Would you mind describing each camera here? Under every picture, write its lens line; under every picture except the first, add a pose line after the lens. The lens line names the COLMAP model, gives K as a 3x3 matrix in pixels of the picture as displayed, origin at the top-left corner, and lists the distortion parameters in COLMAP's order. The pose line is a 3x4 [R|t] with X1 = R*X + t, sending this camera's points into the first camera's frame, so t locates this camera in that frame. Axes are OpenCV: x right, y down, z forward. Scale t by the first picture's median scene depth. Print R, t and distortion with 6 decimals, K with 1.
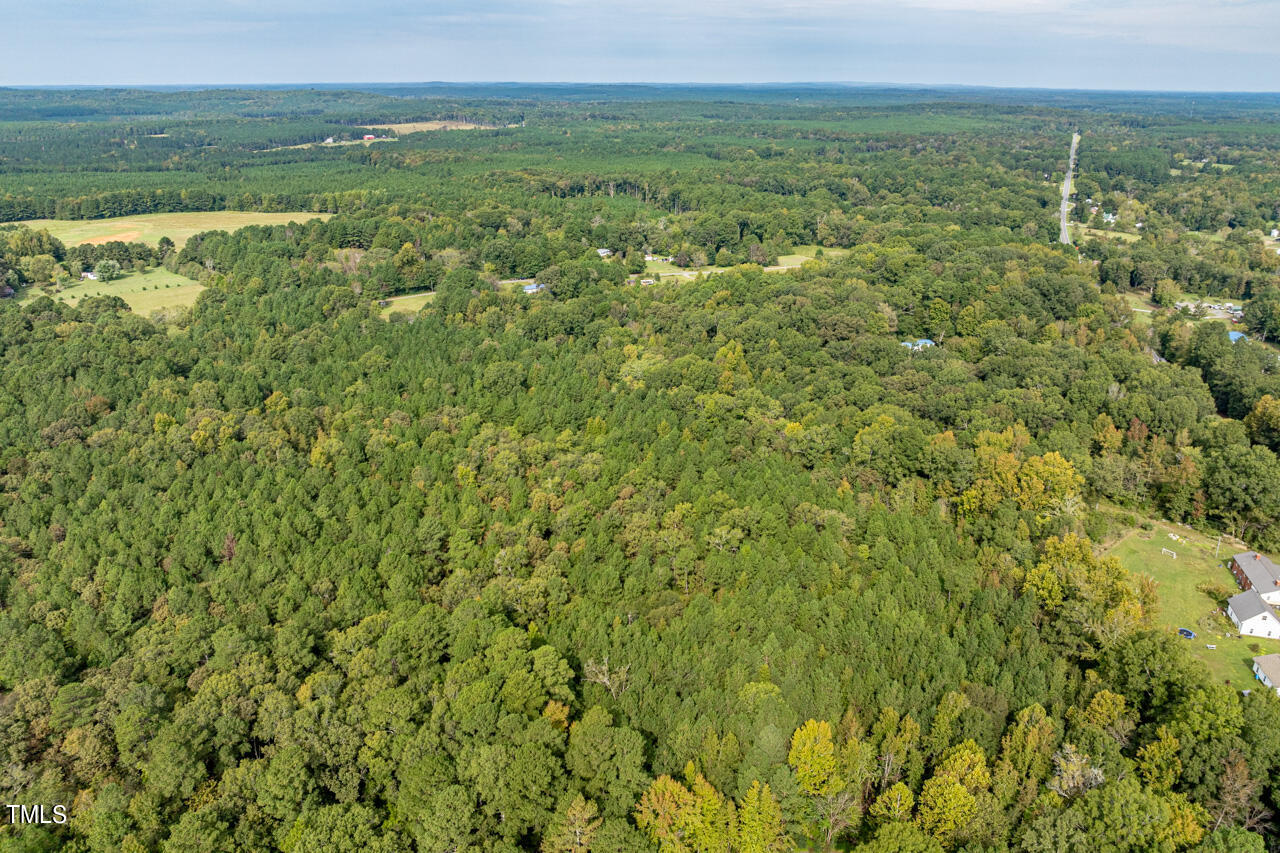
lens RADIAL K [[900.2, 0, 642.2], [0, 900.2, 423.8], [0, 0, 1]] dist [-0.038471, 0.005251]
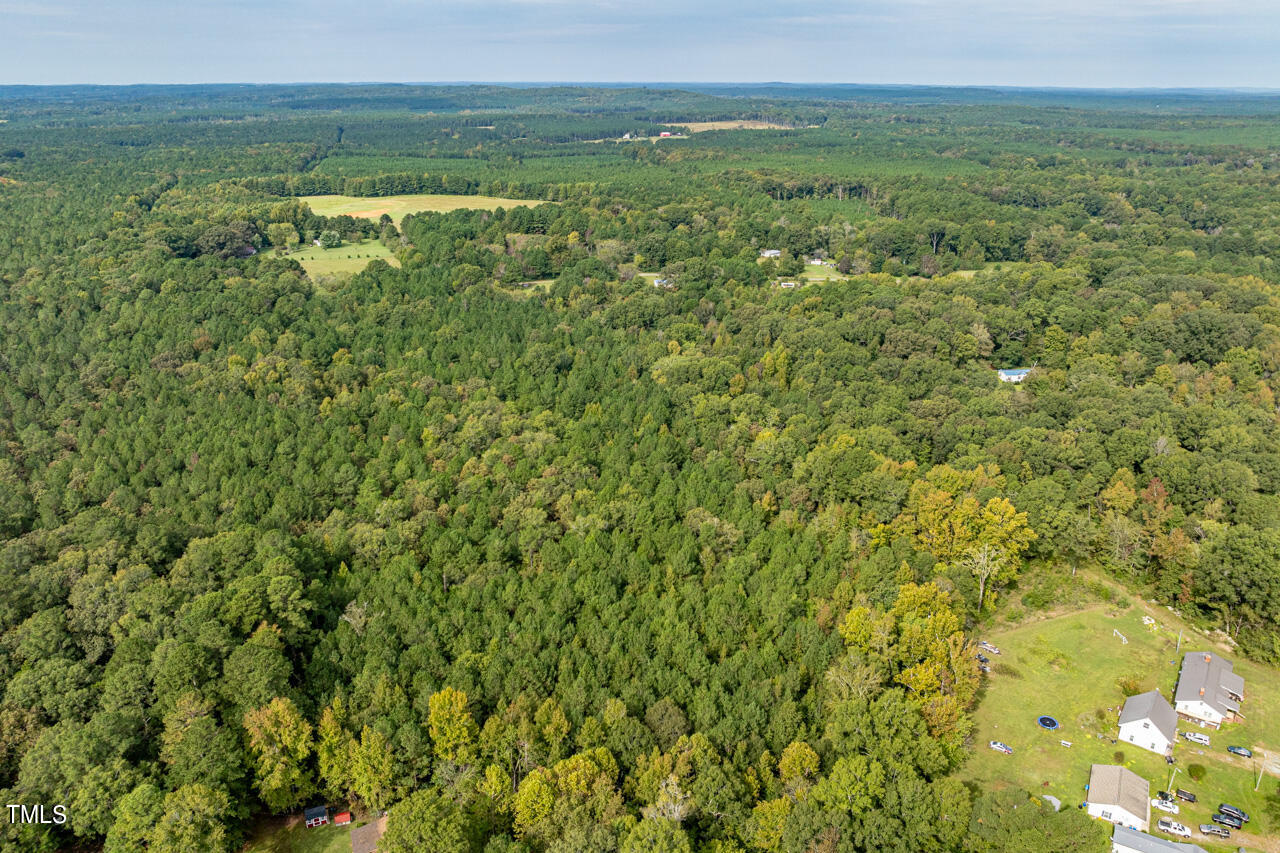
lens RADIAL K [[900.2, 0, 644.7], [0, 900.2, 427.4], [0, 0, 1]] dist [-0.038471, 0.005251]
pose [[0.936208, 0.127030, -0.327686, 0.140471], [-0.126252, 0.991714, 0.023738, -0.004746], [0.327986, 0.019148, 0.944488, 0.016088]]
